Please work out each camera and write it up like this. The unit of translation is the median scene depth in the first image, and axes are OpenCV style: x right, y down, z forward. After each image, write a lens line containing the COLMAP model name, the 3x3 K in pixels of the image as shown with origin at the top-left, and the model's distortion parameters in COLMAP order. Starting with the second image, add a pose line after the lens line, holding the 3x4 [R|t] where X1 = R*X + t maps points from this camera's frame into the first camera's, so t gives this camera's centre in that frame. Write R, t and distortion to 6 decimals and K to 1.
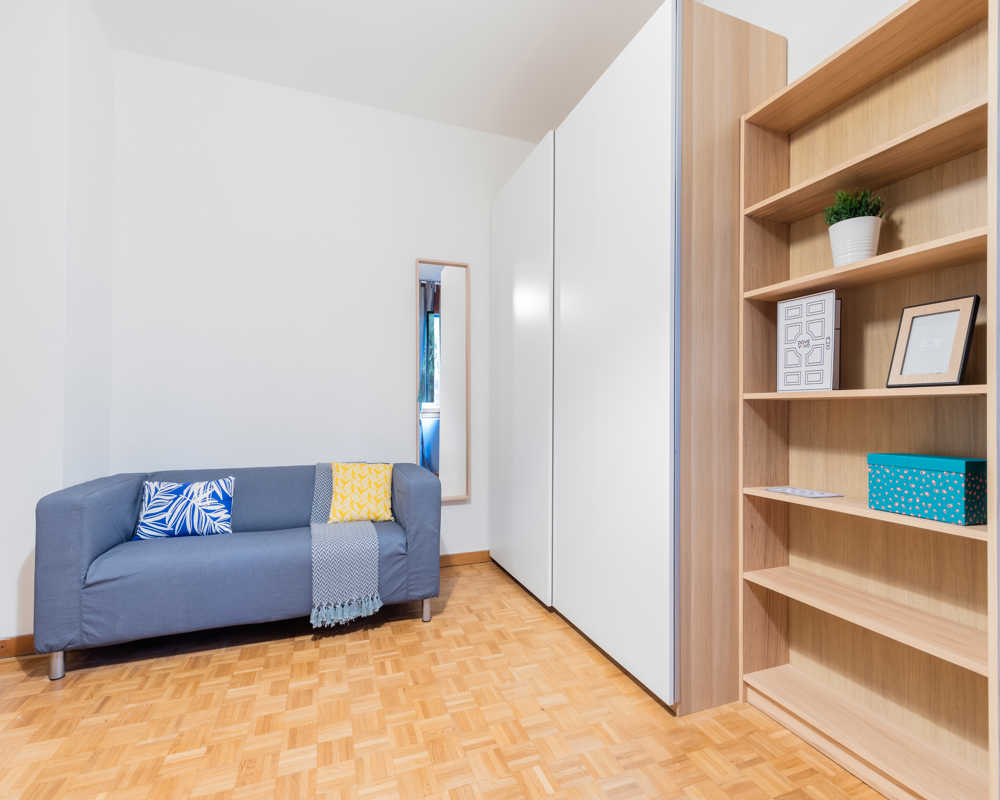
lens RADIAL K [[471.7, 0, 503.8], [0, 471.7, 404.5], [0, 0, 1]] dist [0.011539, 0.000262]
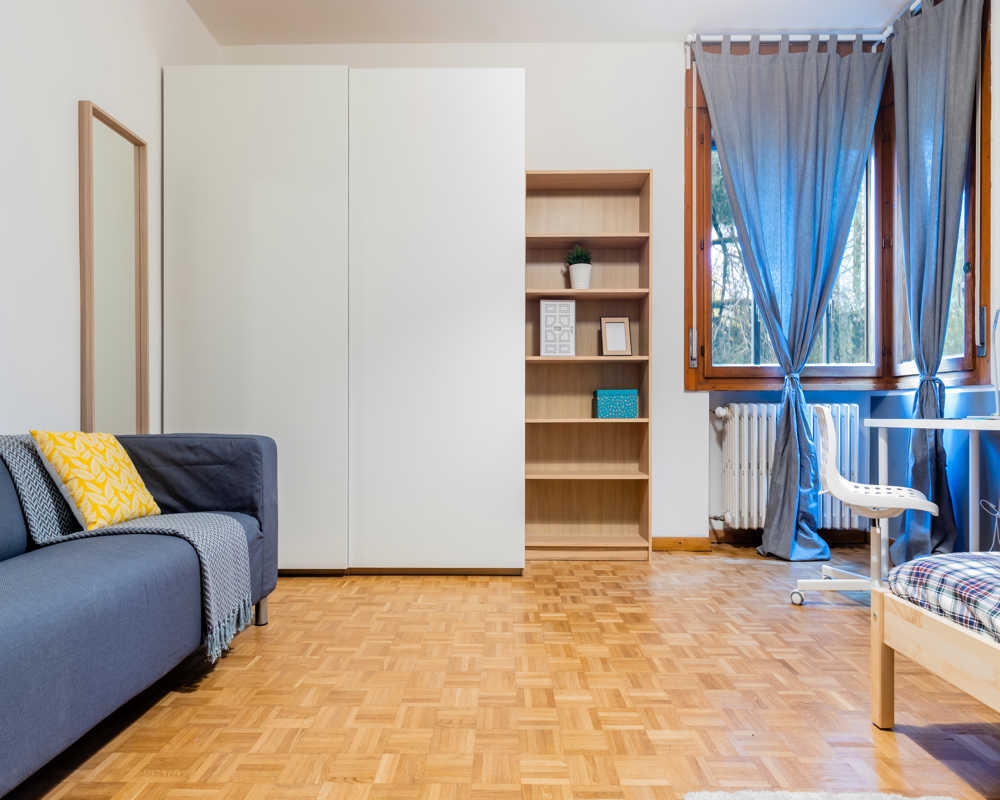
lens RADIAL K [[547.7, 0, 503.2], [0, 547.7, 408.5], [0, 0, 1]] dist [0.004194, -0.000744]
pose [[0.368909, 0.002818, 0.929461, -1.269047], [-0.007868, 0.999969, 0.000091, 0.160169], [-0.929432, -0.007346, 0.368920, 0.473224]]
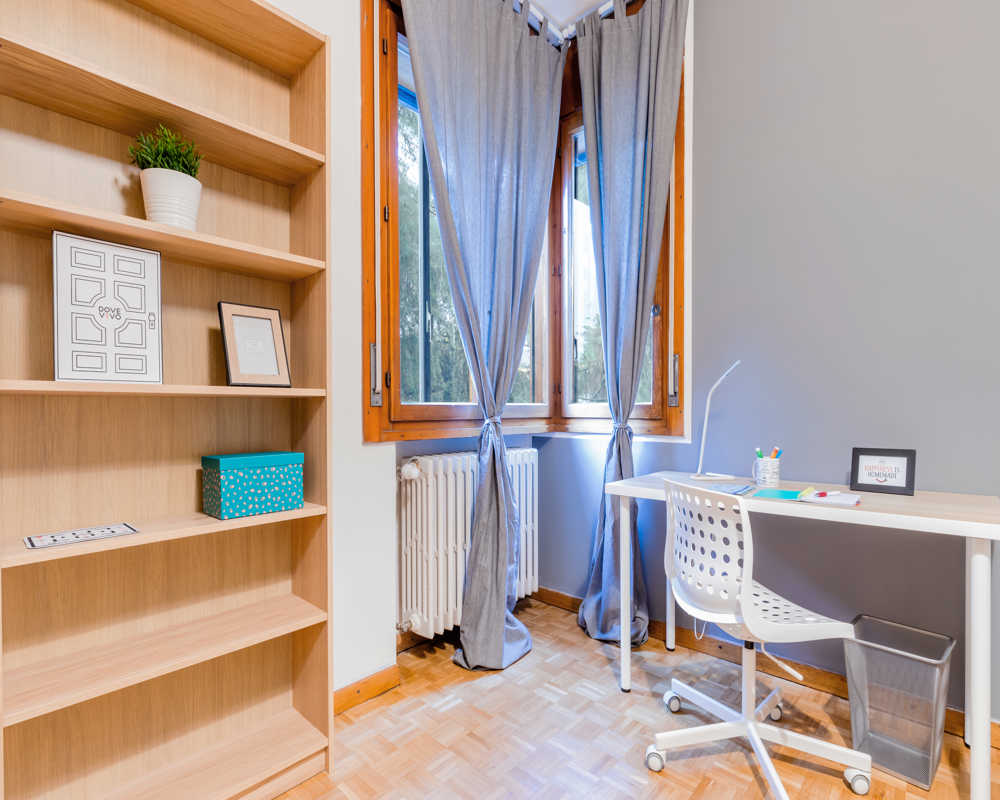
lens RADIAL K [[493.6, 0, 489.8], [0, 493.6, 417.9], [0, 0, 1]] dist [0.004570, -0.000287]
pose [[-0.417733, -0.012855, 0.908479, -0.248131], [-0.006671, 0.999916, 0.011082, 0.011761], [-0.908545, -0.001431, -0.417784, 0.821266]]
